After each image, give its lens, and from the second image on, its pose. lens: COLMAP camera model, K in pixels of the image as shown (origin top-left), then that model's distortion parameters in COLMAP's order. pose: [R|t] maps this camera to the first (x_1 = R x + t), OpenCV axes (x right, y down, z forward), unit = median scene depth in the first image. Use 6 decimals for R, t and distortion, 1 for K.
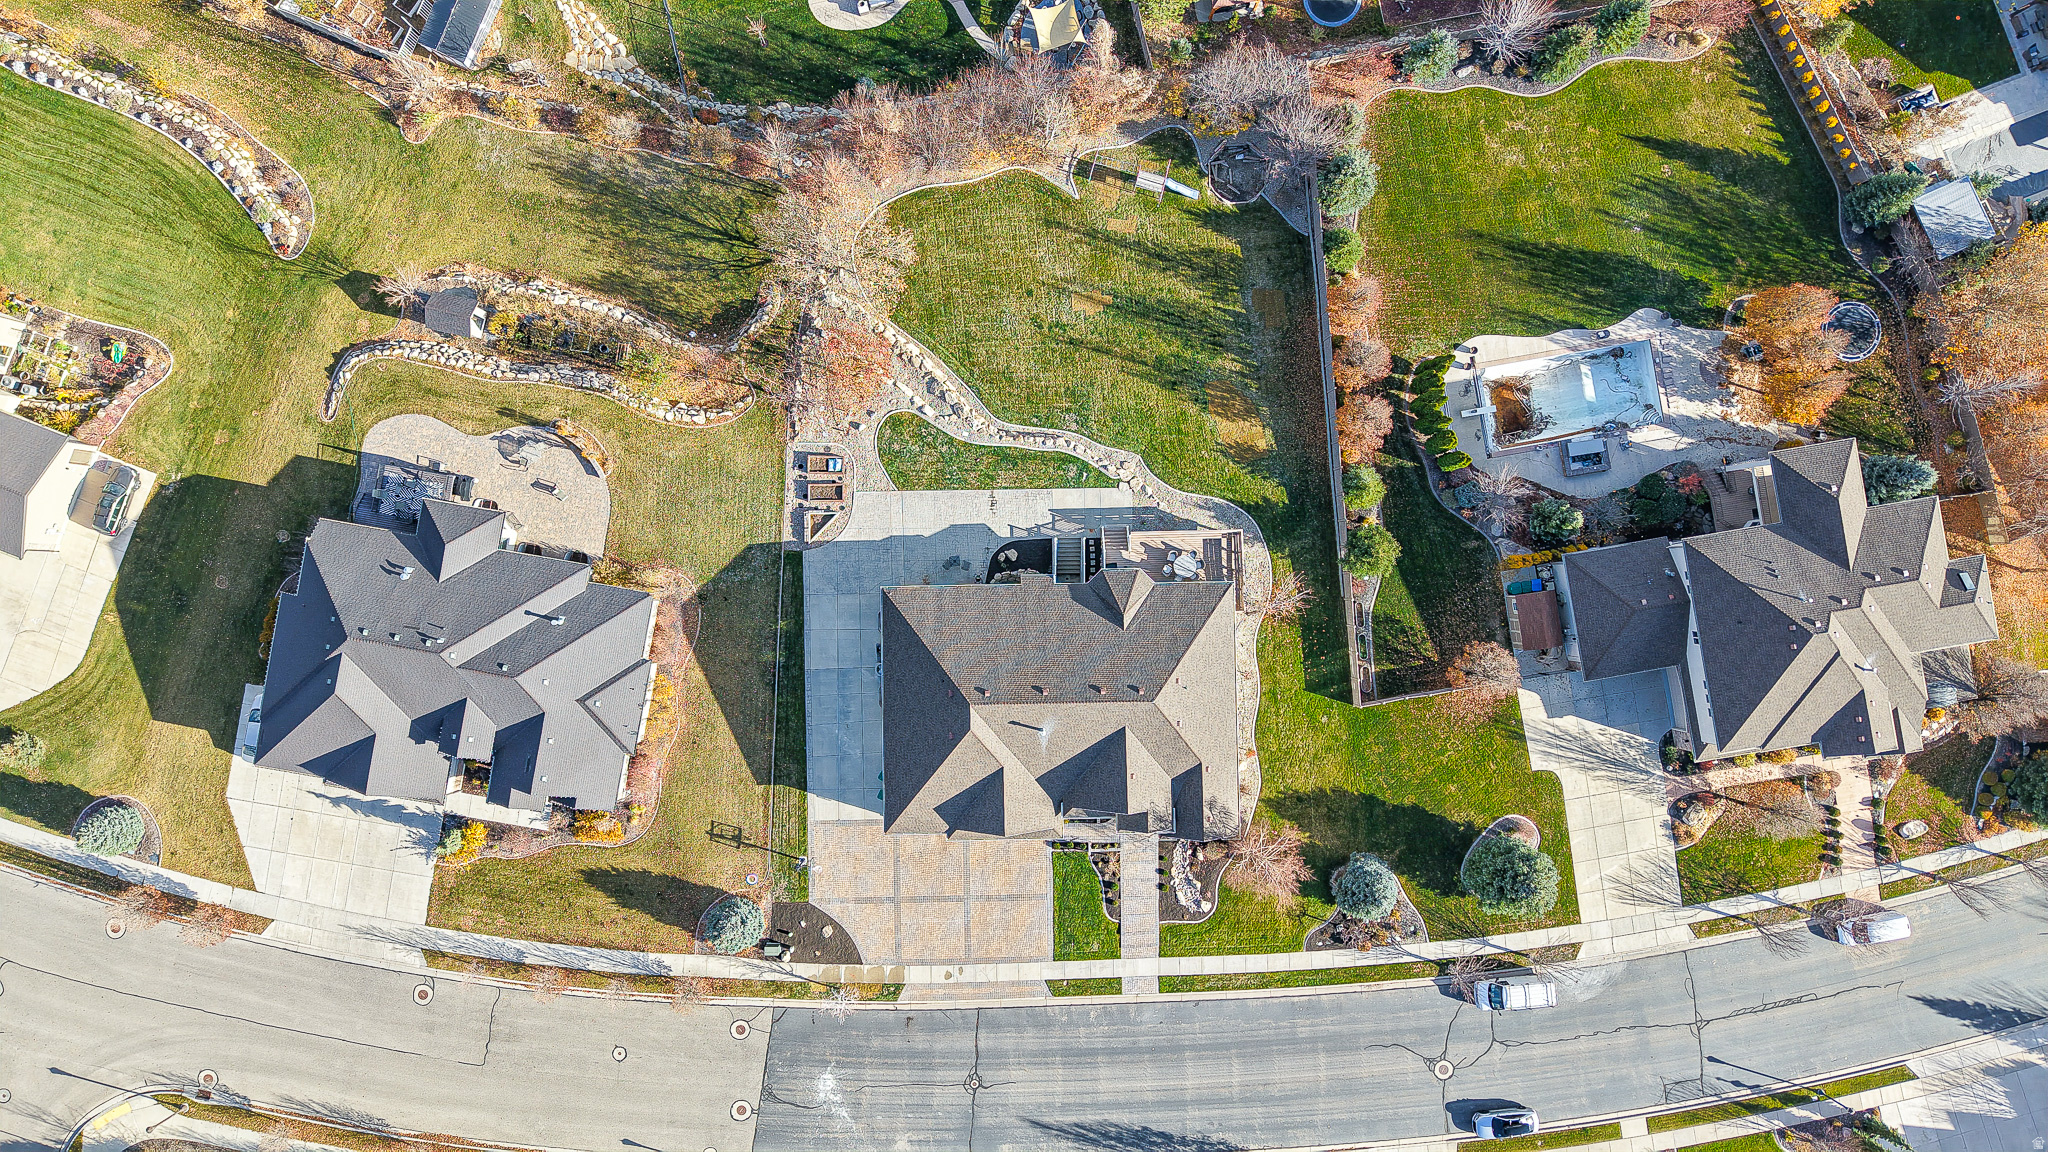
lens RADIAL K [[1412.9, 0, 1026.2], [0, 1412.9, 540.0], [0, 0, 1]] dist [0.117127, -0.207923]
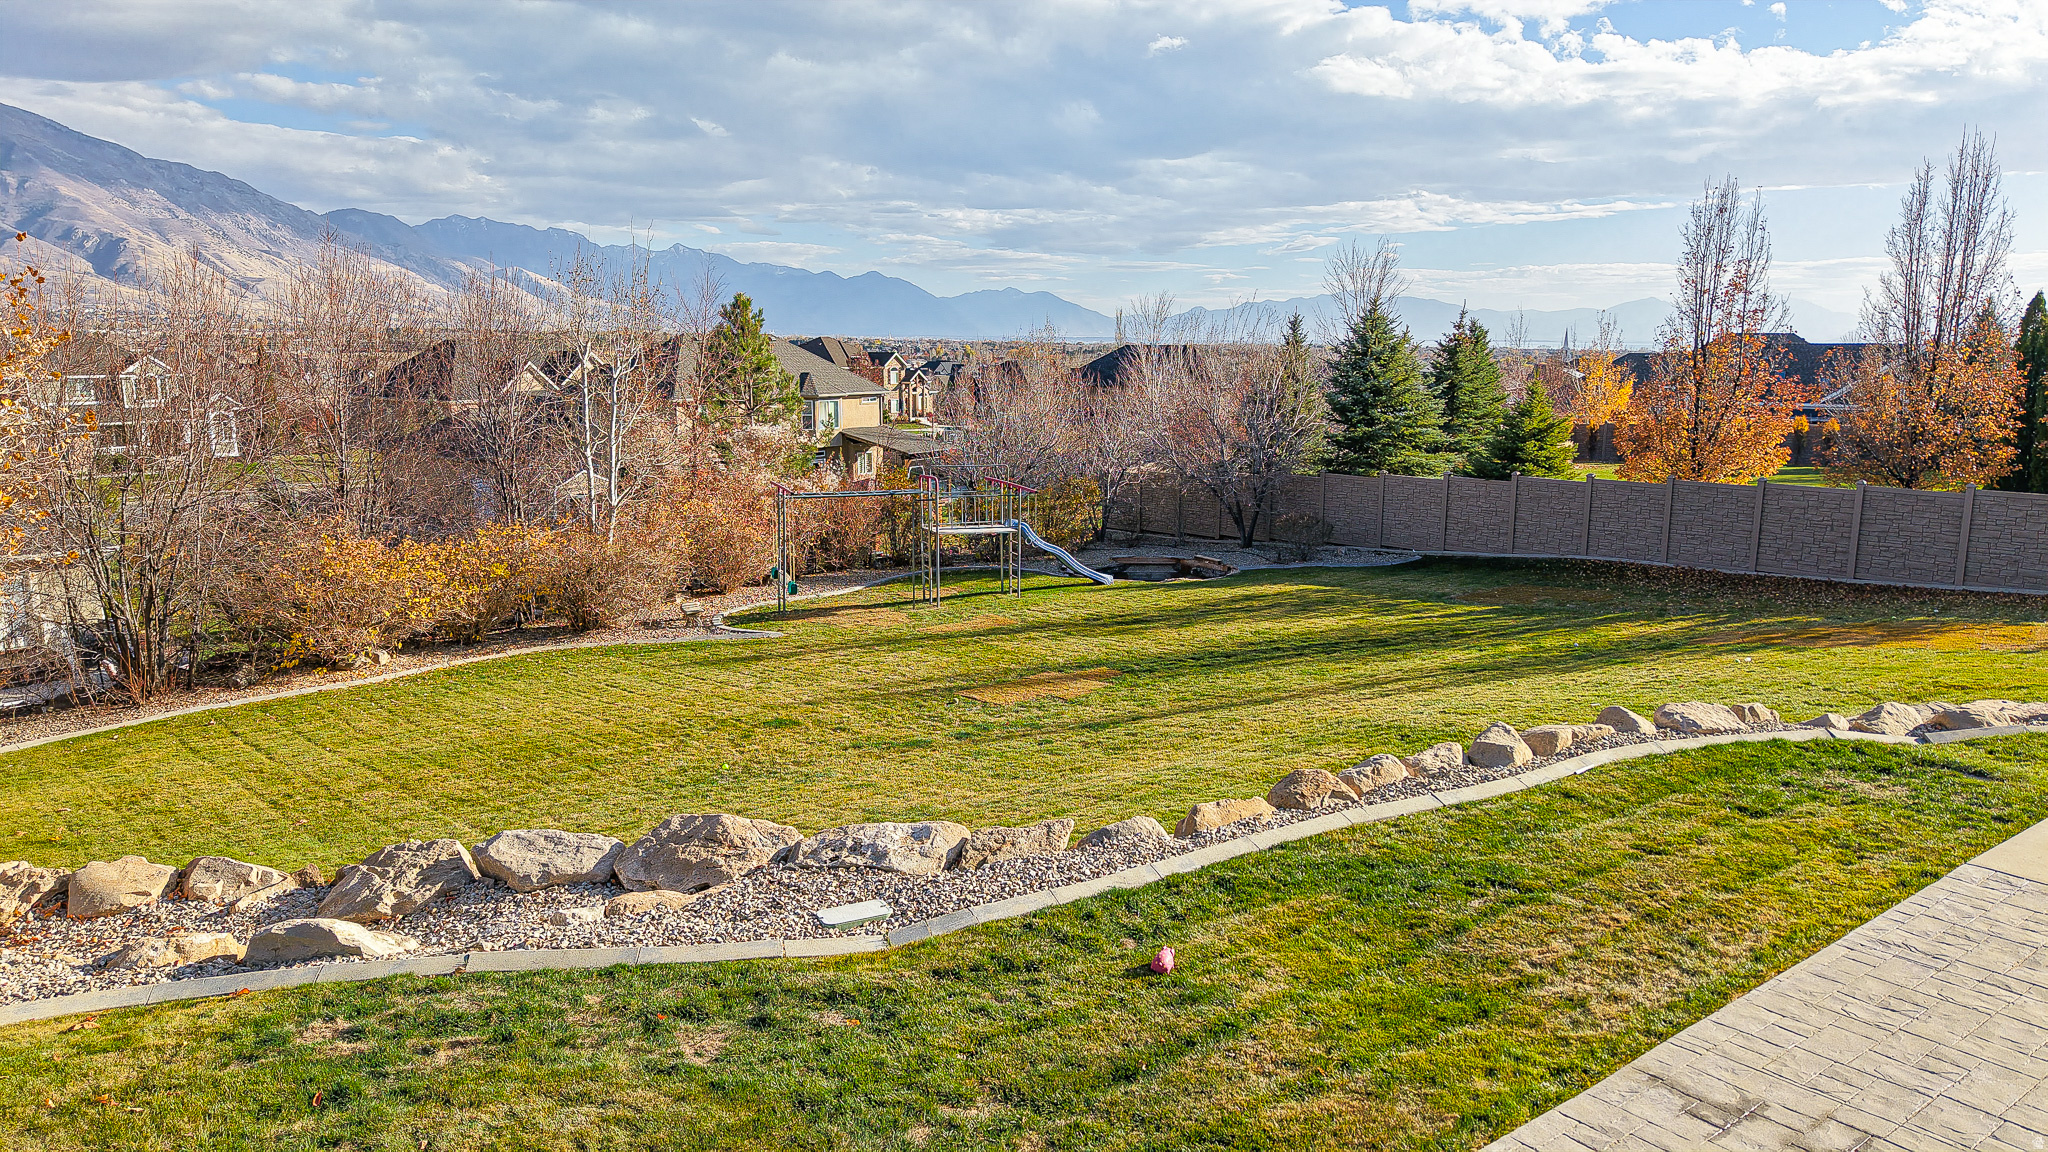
lens RADIAL K [[1383.8, 0, 1024.0], [0, 1383.8, 576.0], [0, 0, 1]] dist [0.007354, -0.017279]
pose [[0.801633, -0.110410, 0.587532, -0.082846], [0.597794, 0.139681, -0.789386, -0.003769], [0.005089, 0.984022, 0.177976, 0.963381]]
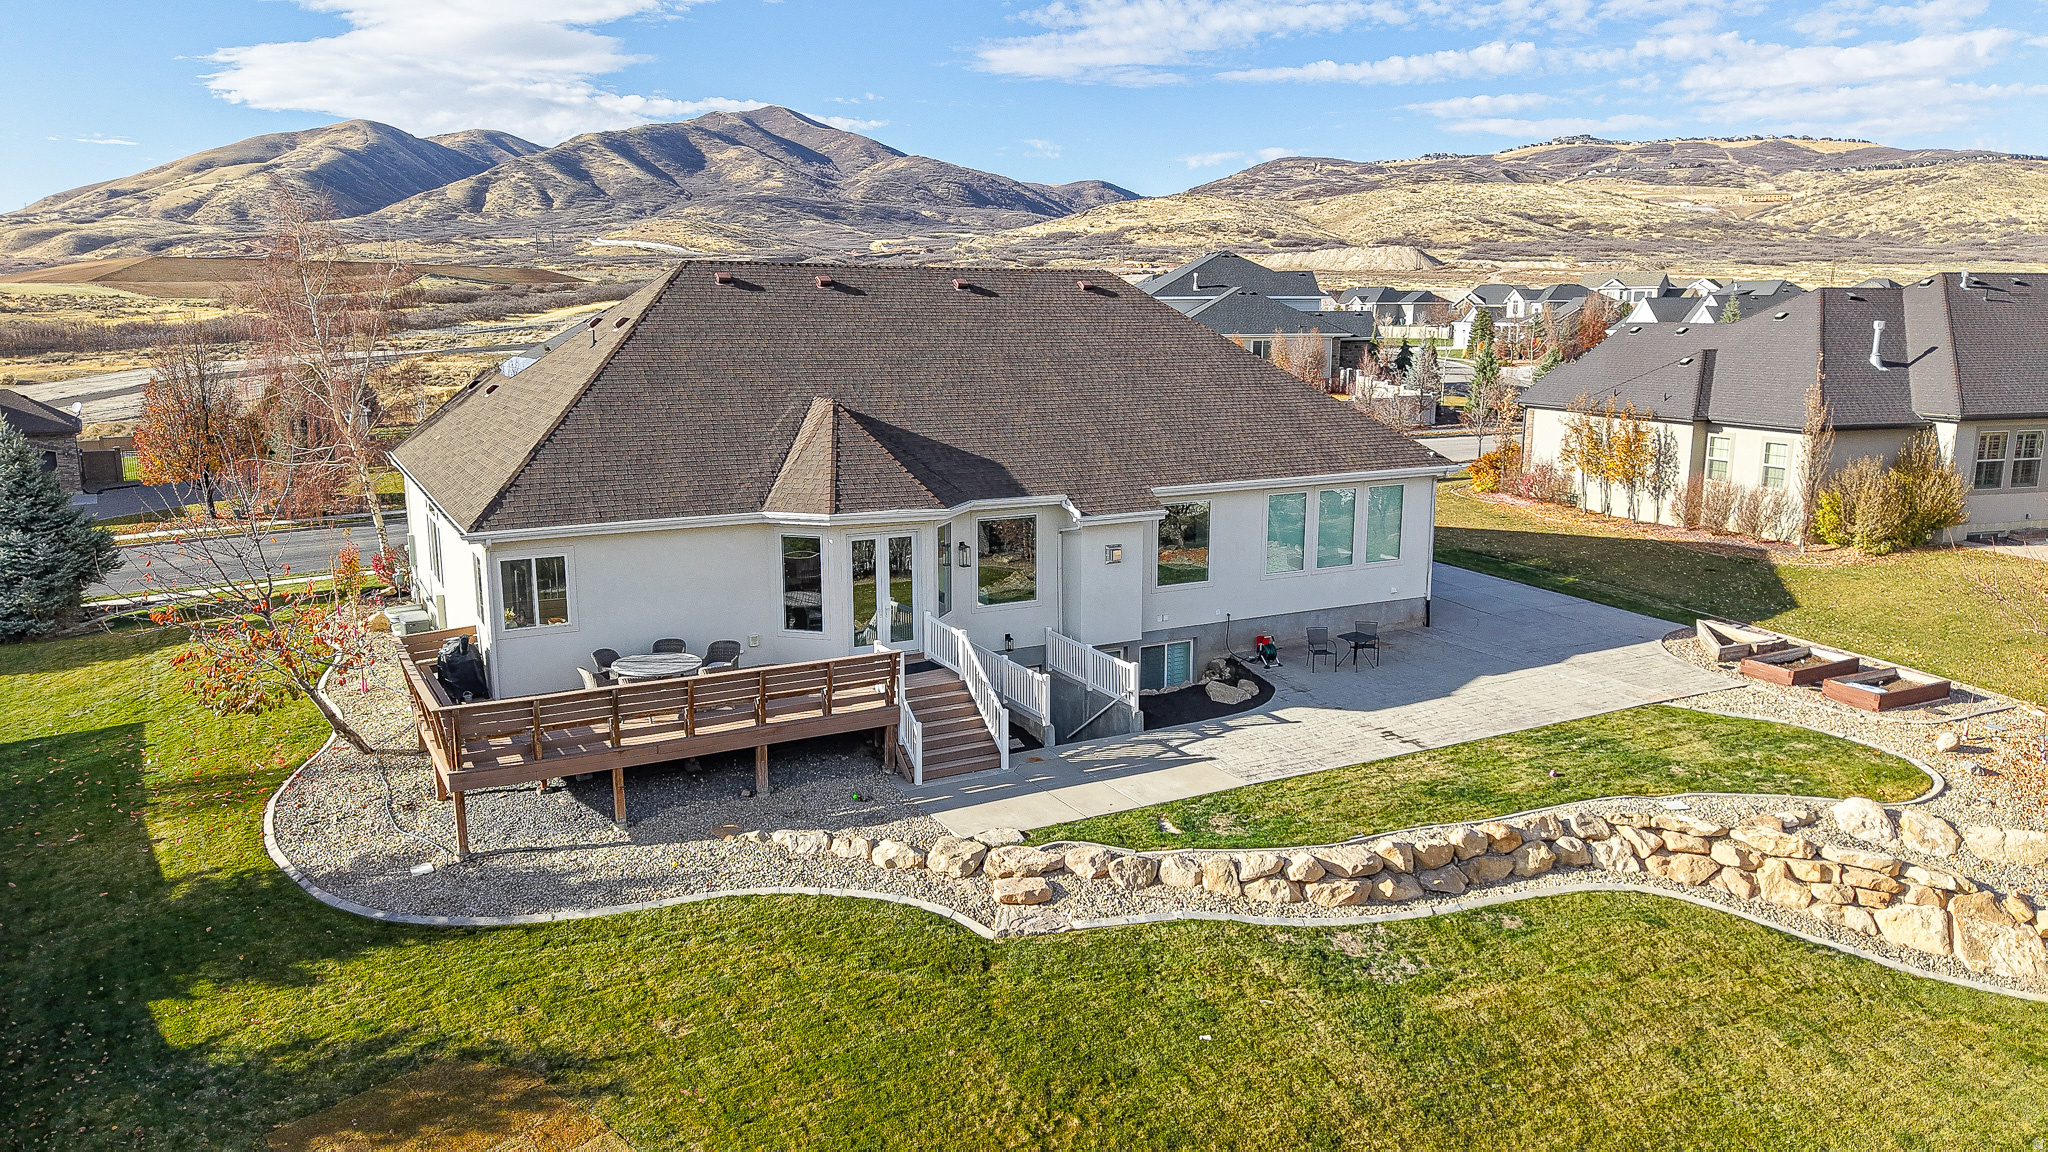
lens RADIAL K [[1364.5, 0, 1031.2], [0, 1364.5, 574.8], [0, 0, 1]] dist [0.052145, -0.070439]
pose [[-0.884650, 0.076151, -0.459994, 0.163088], [-0.466081, -0.171405, 0.867980, -0.223713], [-0.012747, 0.982253, 0.187126, 0.916641]]
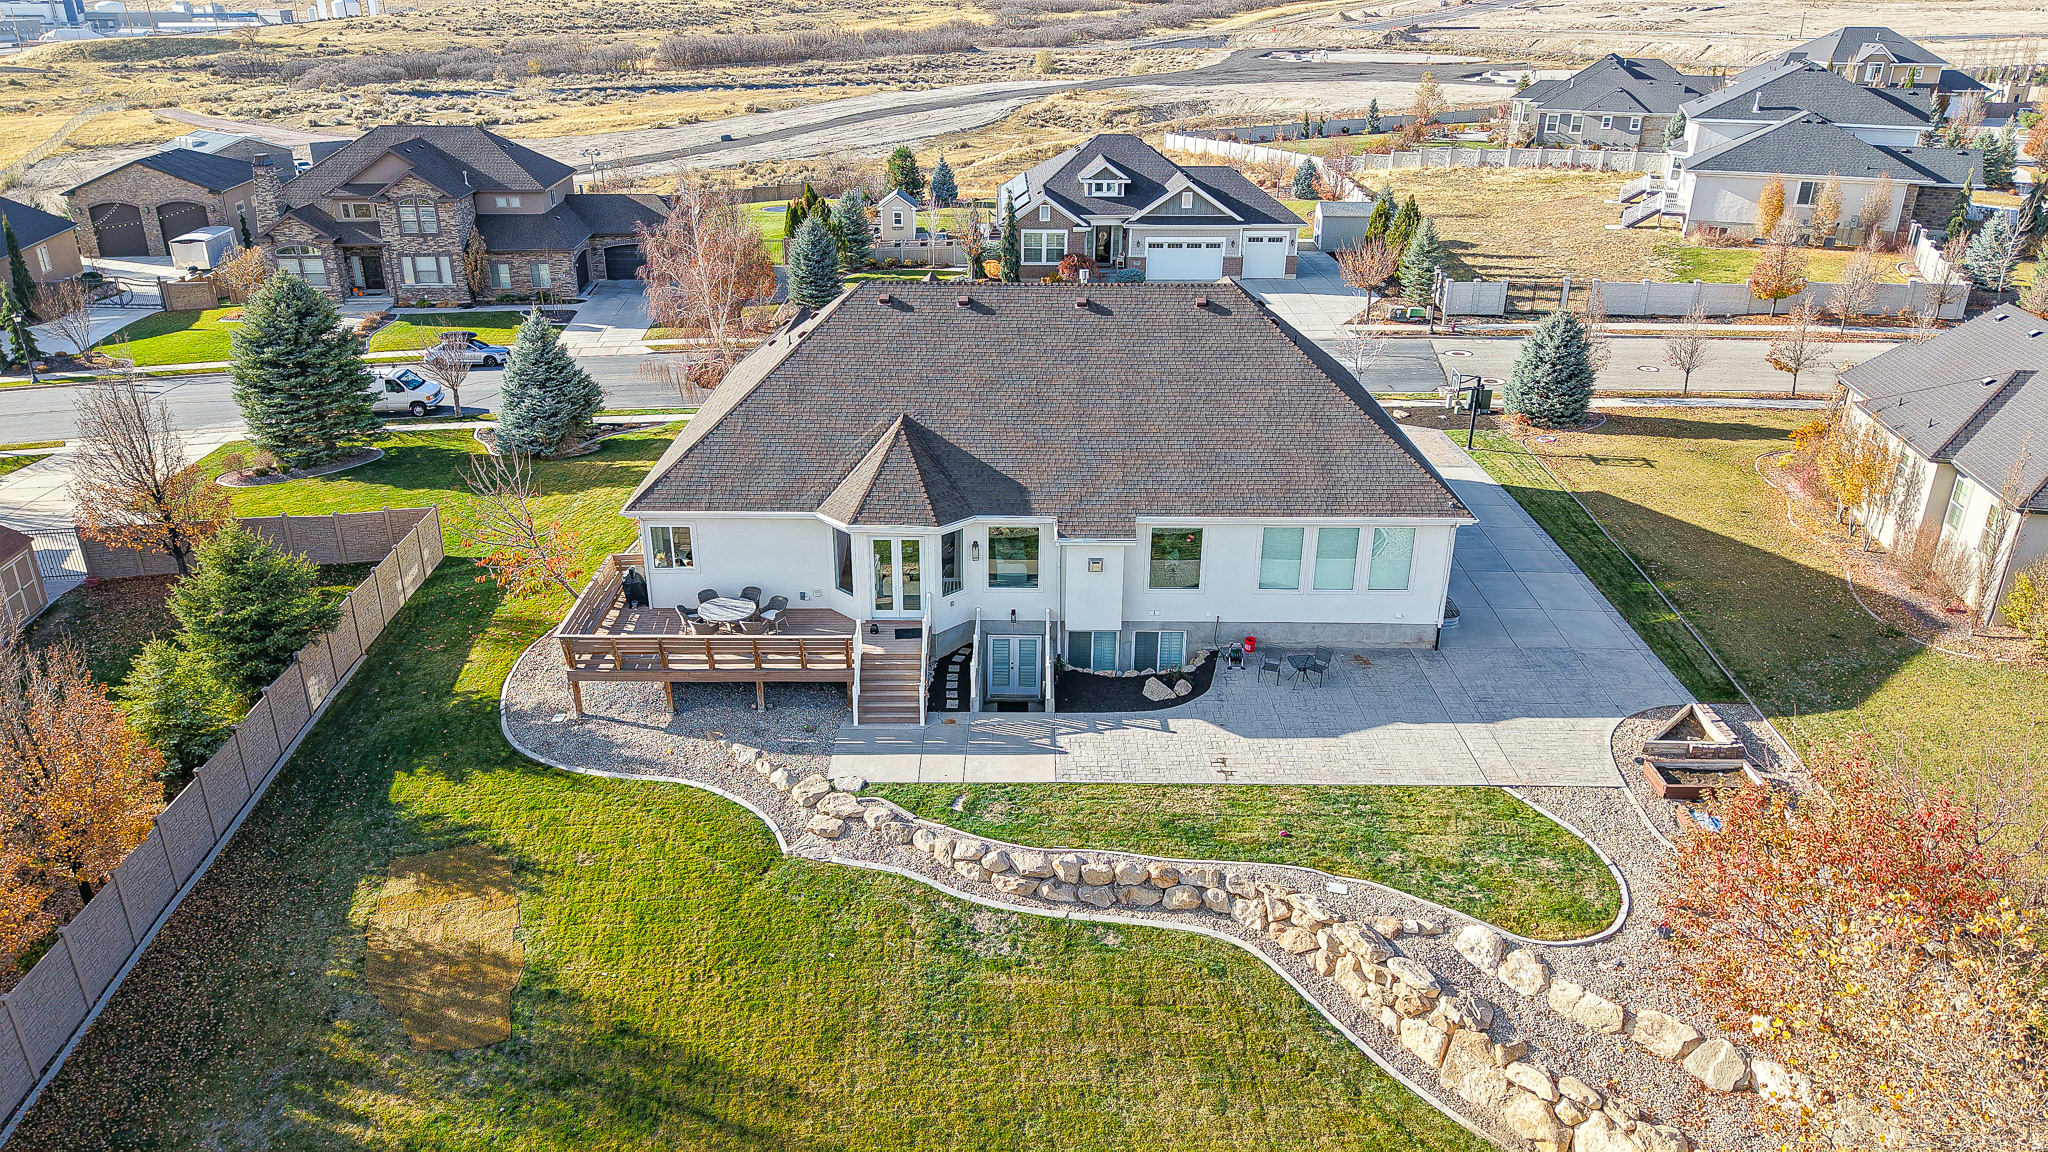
lens RADIAL K [[1364.5, 0, 1031.2], [0, 1364.5, 574.8], [0, 0, 1]] dist [0.052145, -0.070439]
pose [[-0.999733, -0.022893, 0.003203, 0.024693], [0.012052, -0.398000, 0.917306, -0.324764], [-0.019725, 0.917100, 0.398169, 0.817657]]
